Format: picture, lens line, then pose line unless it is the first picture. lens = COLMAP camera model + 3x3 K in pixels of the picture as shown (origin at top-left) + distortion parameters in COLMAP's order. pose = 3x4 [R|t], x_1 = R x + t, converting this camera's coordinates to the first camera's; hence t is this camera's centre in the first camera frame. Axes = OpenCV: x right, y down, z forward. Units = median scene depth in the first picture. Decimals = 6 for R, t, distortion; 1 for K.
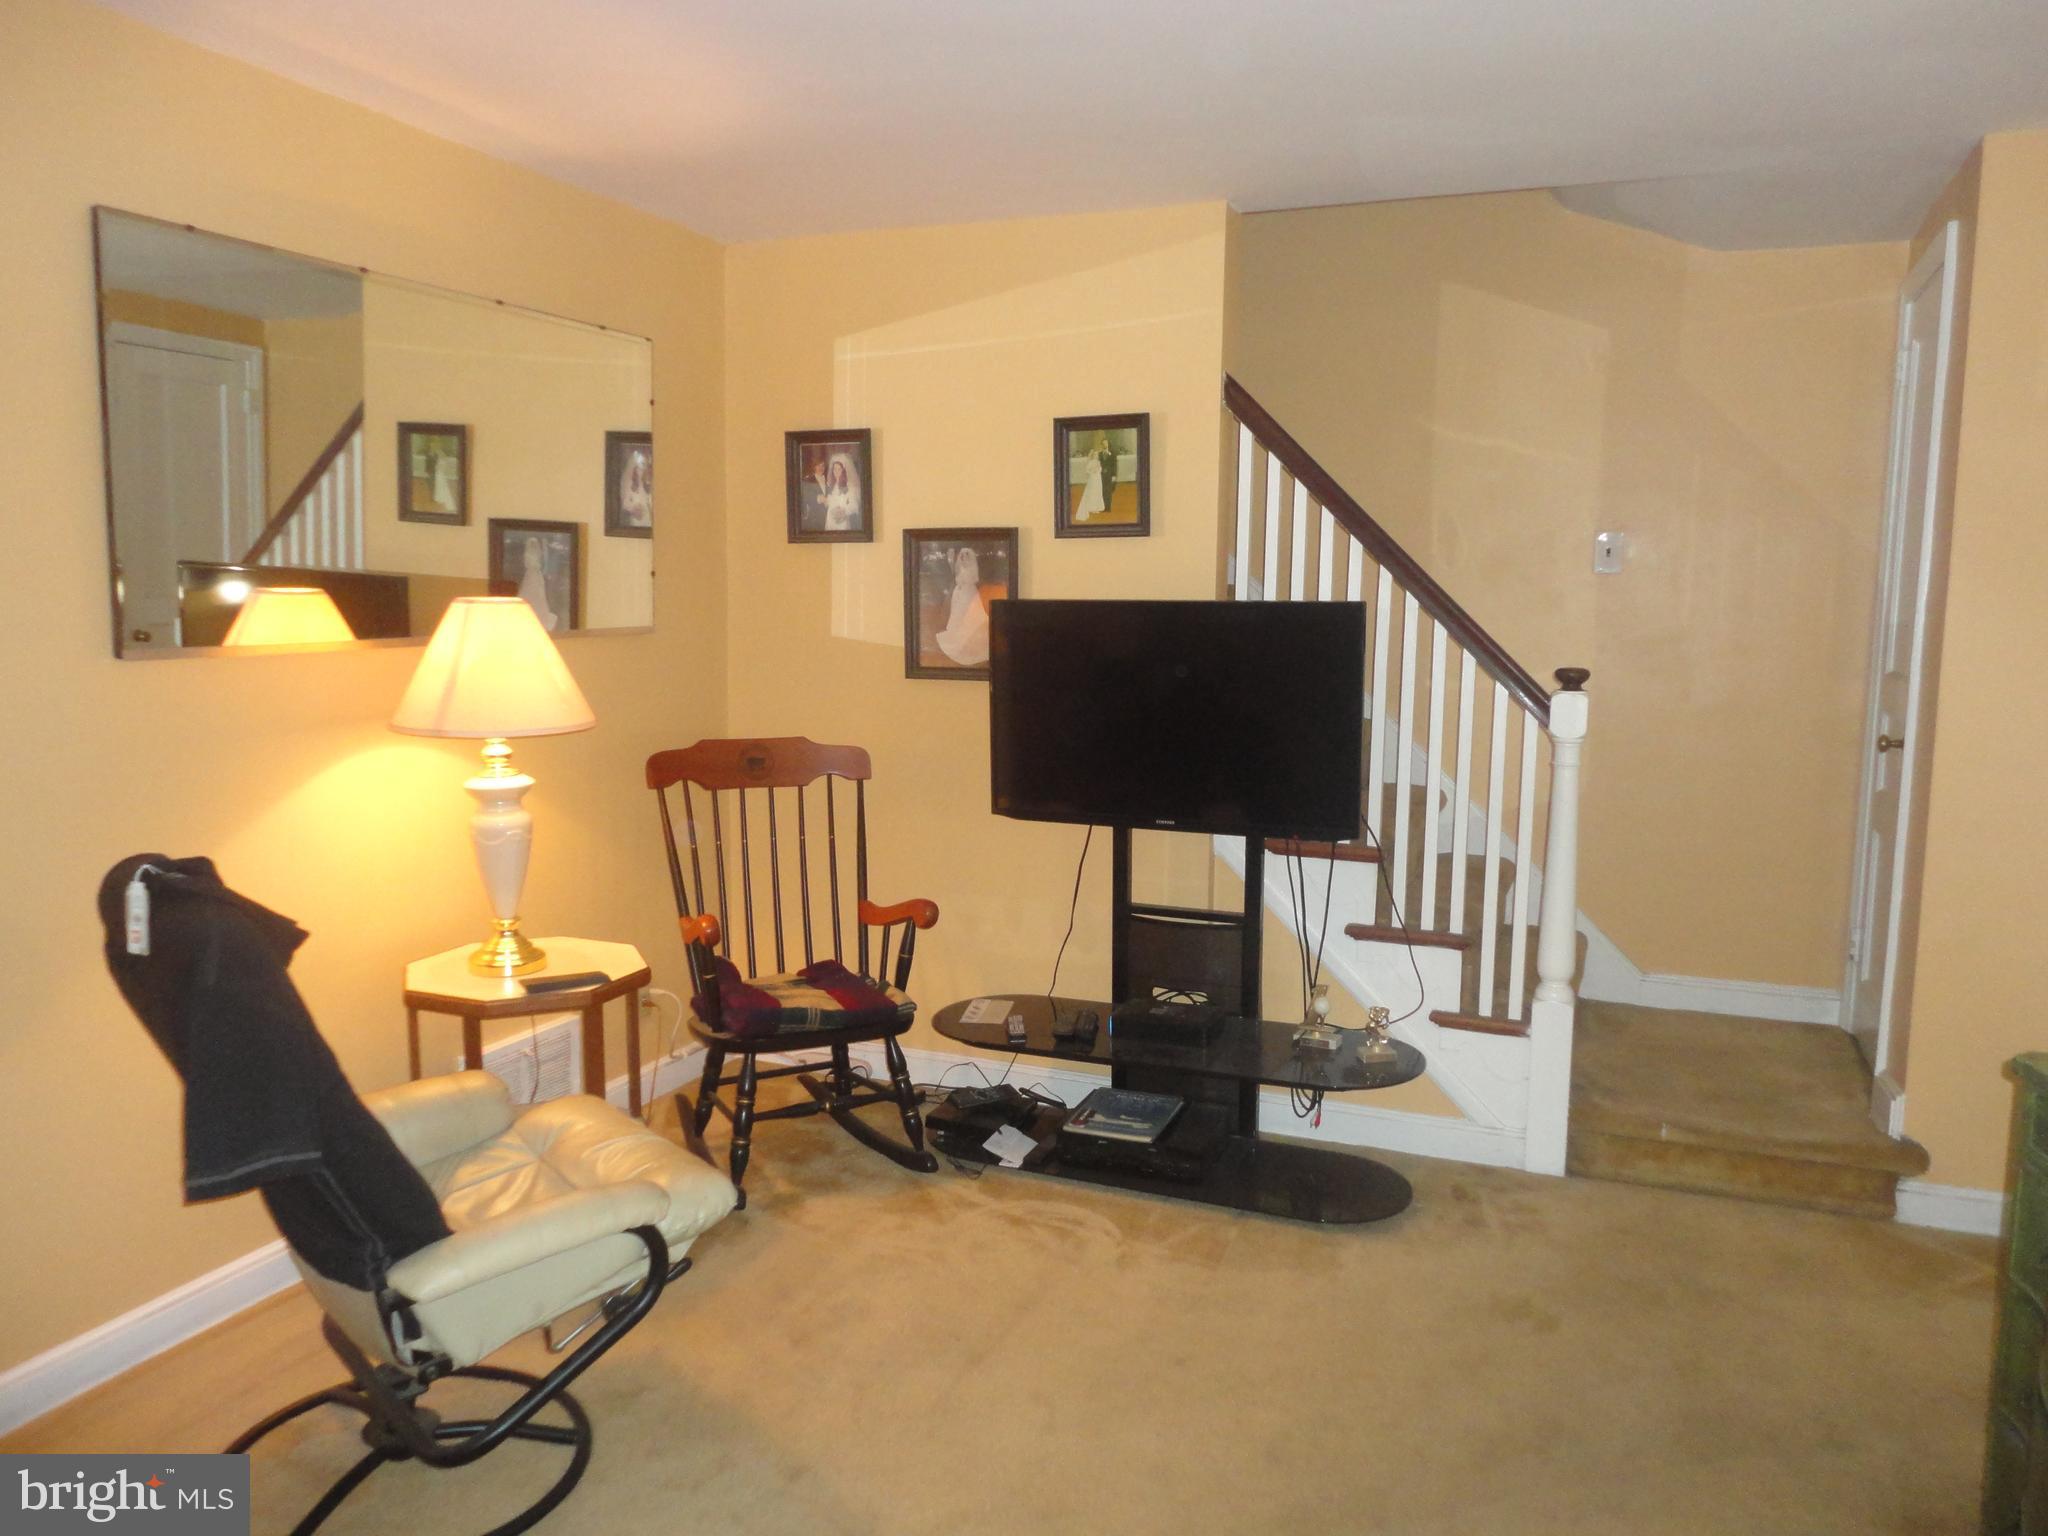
lens RADIAL K [[1500.9, 0, 1017.0], [0, 1500.9, 765.2], [0, 0, 1]] dist [-0.005979, 0.013155]
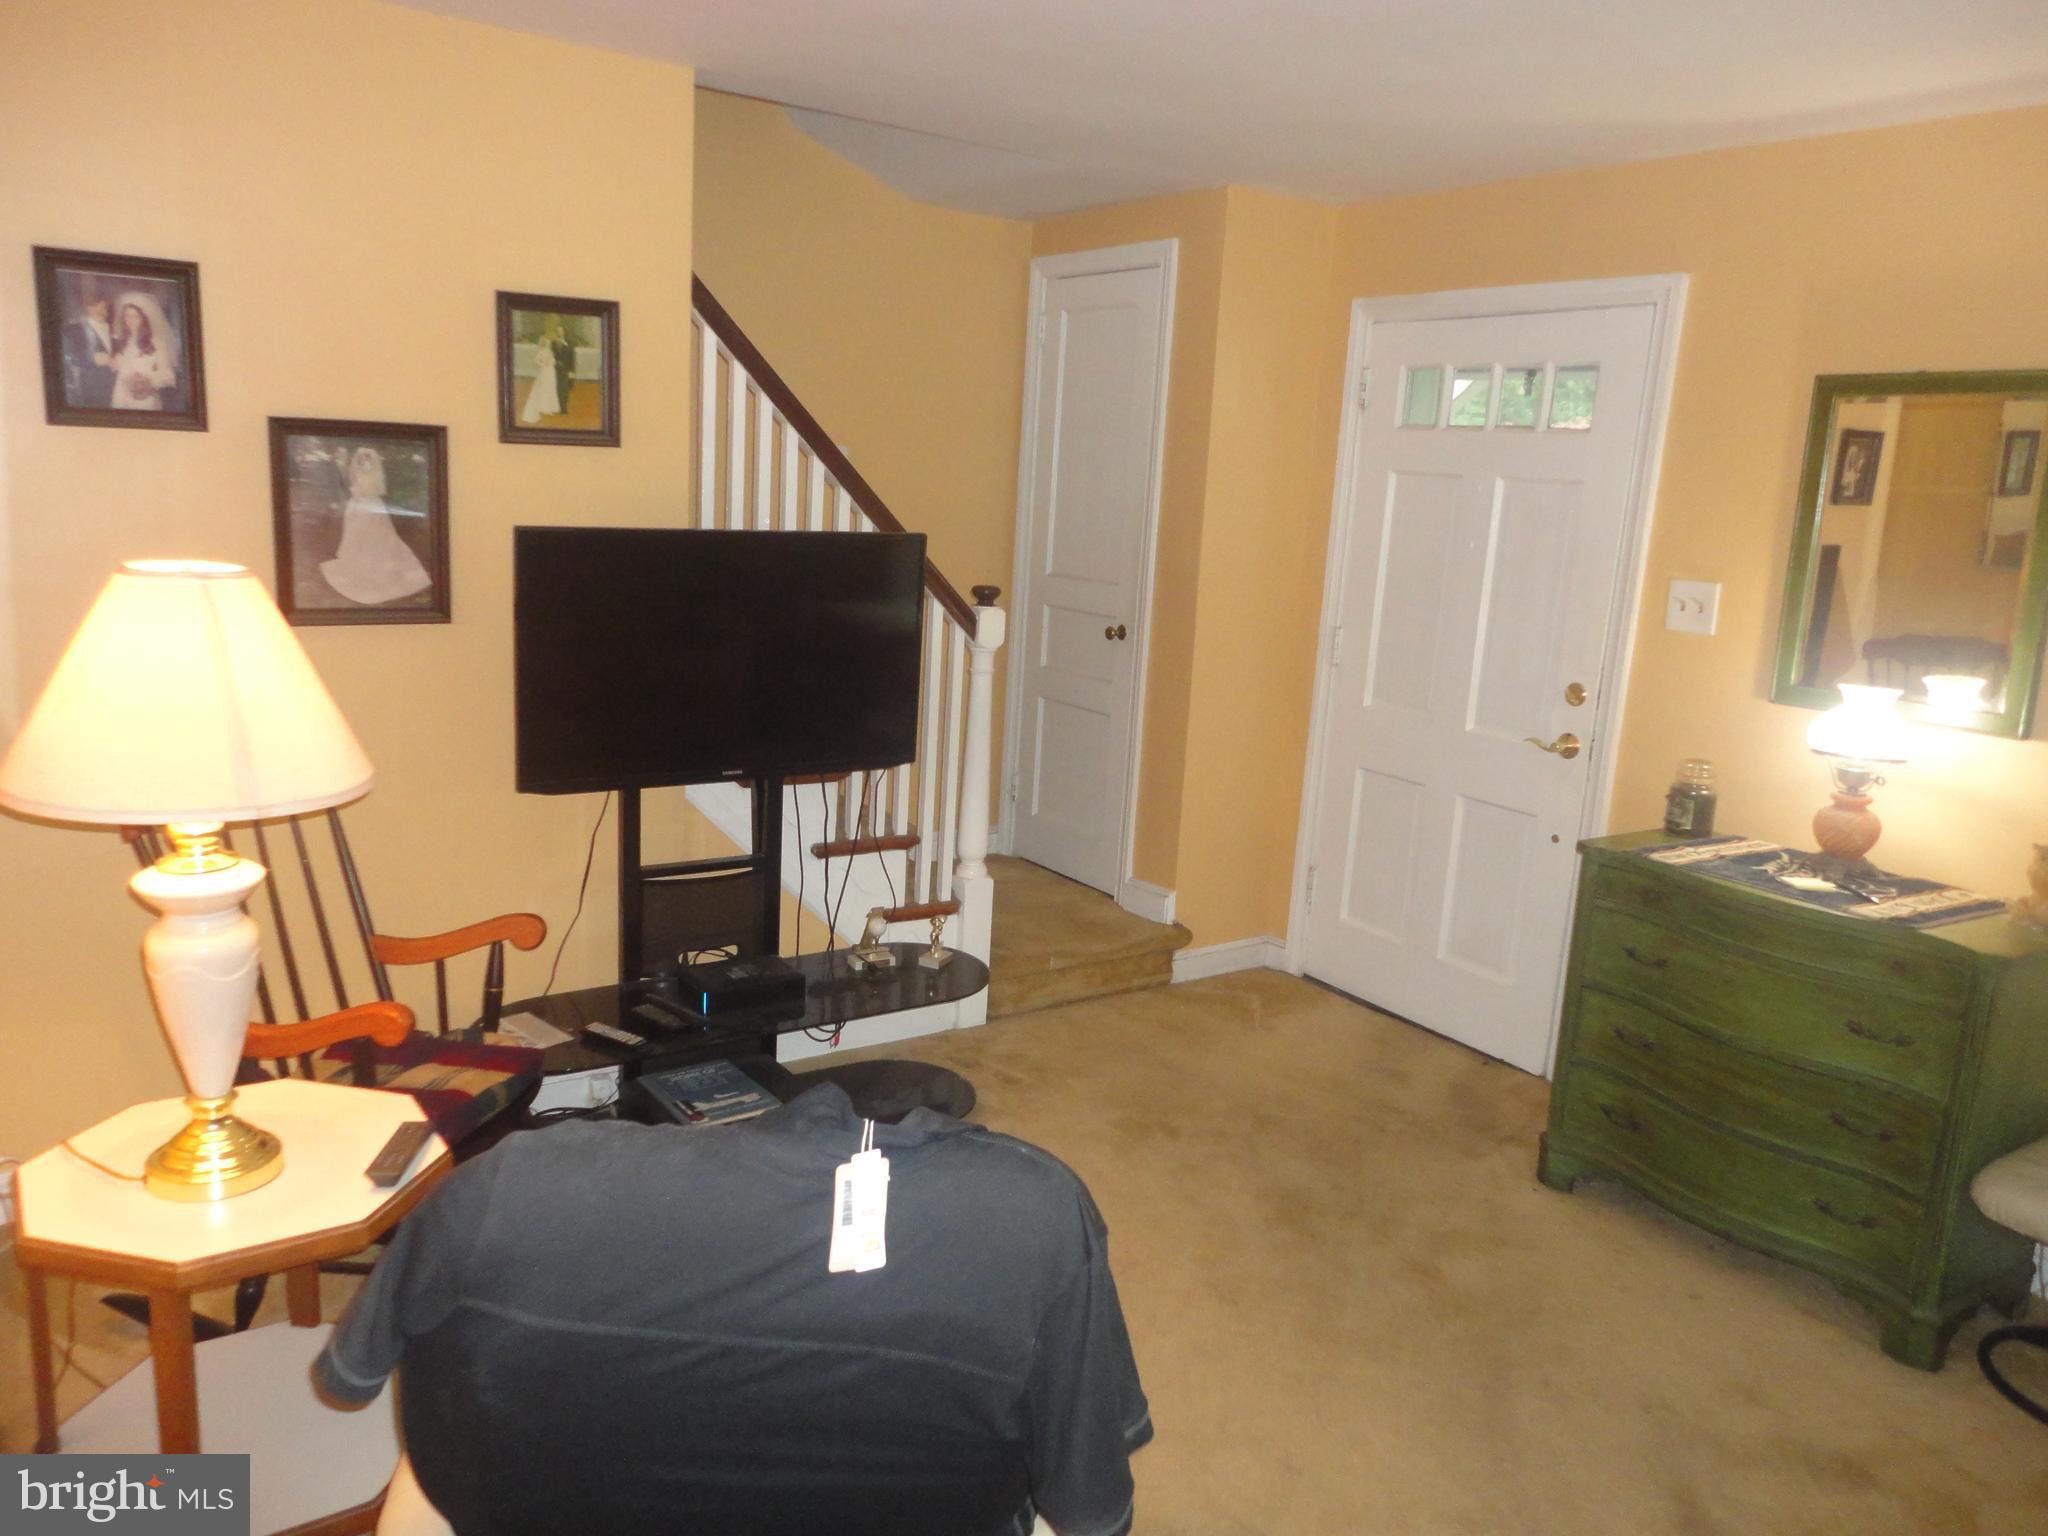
lens RADIAL K [[1500.9, 0, 1018.4], [0, 1500.9, 769.7], [0, 0, 1]] dist [-0.005979, 0.013155]
pose [[0.540974, -0.144067, 0.828608, -0.527279], [0.052672, 0.989089, 0.137581, -0.075293], [-0.839388, -0.030783, 0.542660, 0.330649]]
